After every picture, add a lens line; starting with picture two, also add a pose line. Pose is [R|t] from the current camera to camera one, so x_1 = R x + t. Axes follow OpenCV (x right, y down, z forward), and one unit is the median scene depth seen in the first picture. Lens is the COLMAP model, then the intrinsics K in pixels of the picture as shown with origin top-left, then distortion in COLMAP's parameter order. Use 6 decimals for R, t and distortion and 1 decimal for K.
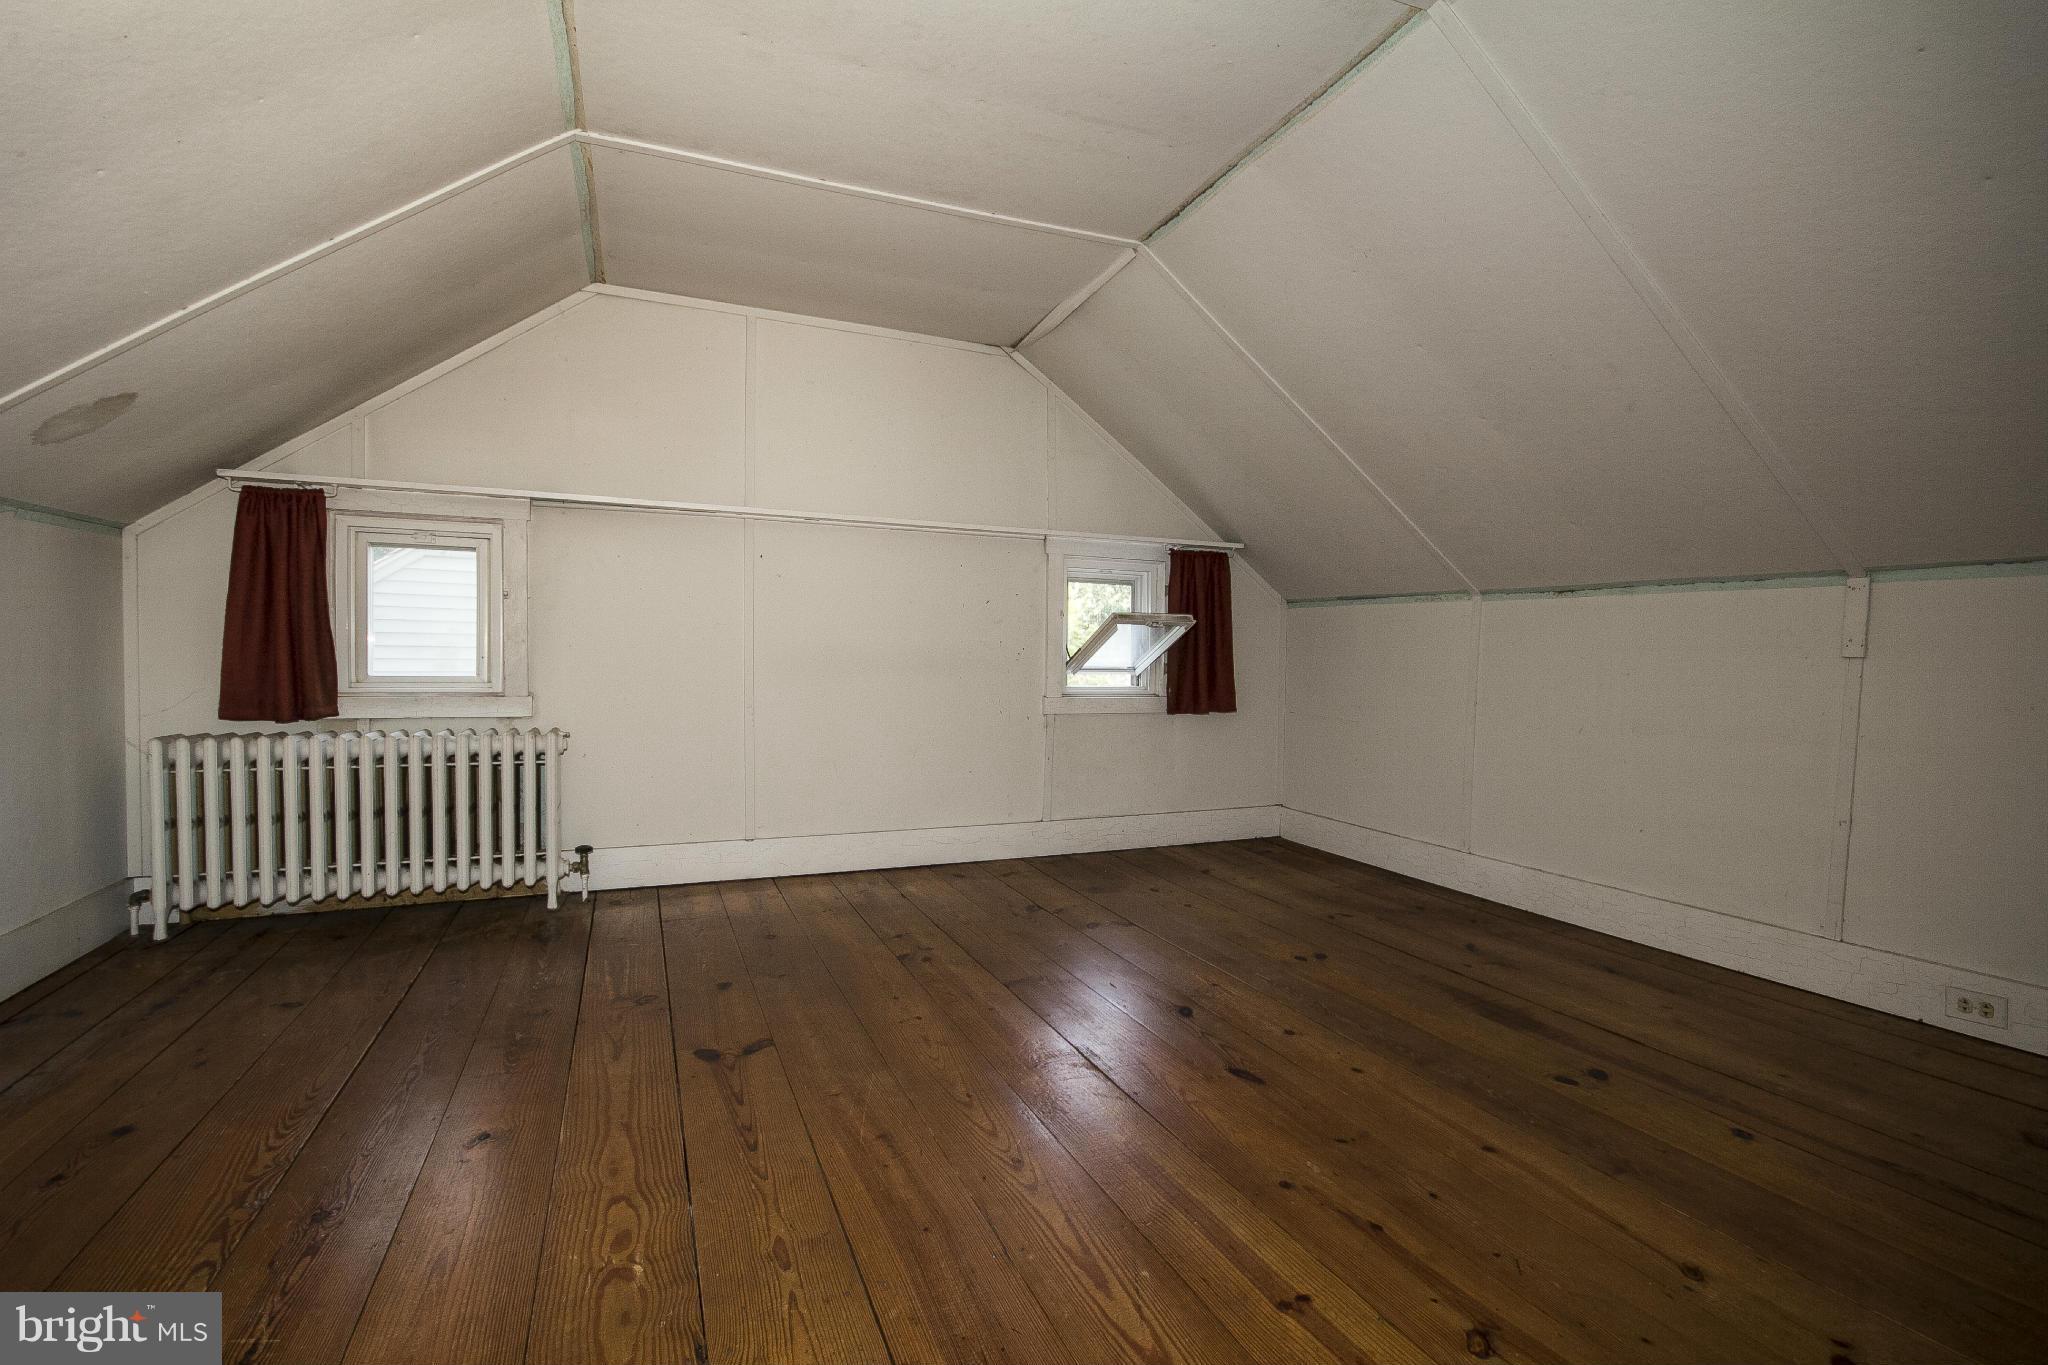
lens RADIAL K [[940.7, 0, 1030.0], [0, 940.7, 676.4], [0, 0, 1]] dist [-0.015732, 0.000224]
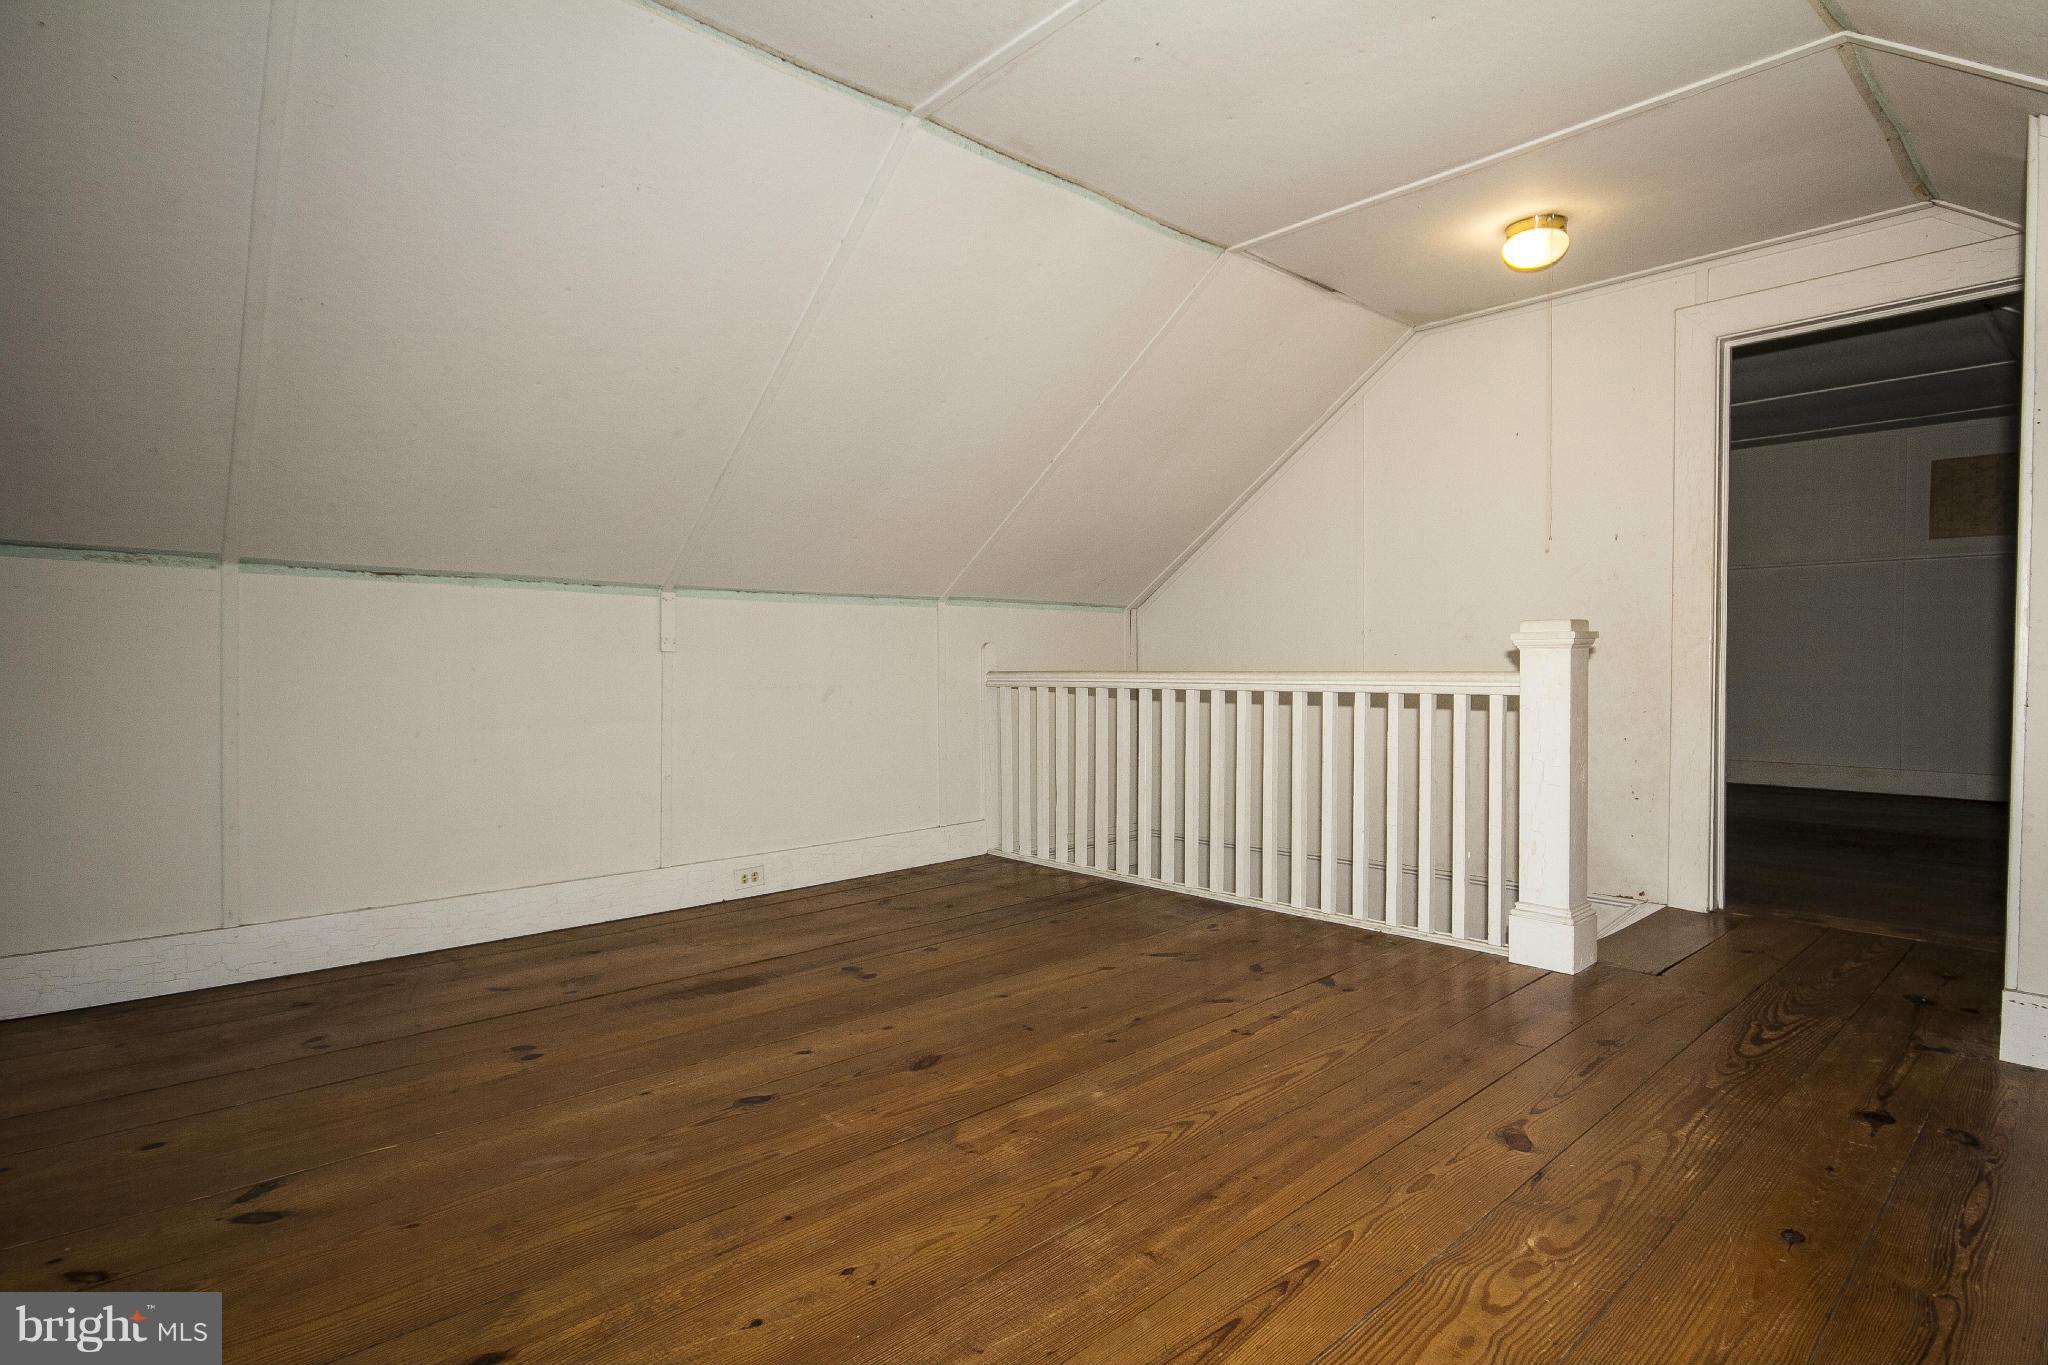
lens RADIAL K [[1061.4, 0, 1033.2], [0, 1061.4, 685.9], [0, 0, 1]] dist [-0.004569, 0.001779]
pose [[-0.346333, -0.030236, 0.937624, -1.098129], [0.014821, 0.999179, 0.037696, -0.032594], [-0.937995, 0.026952, -0.345600, 1.593652]]
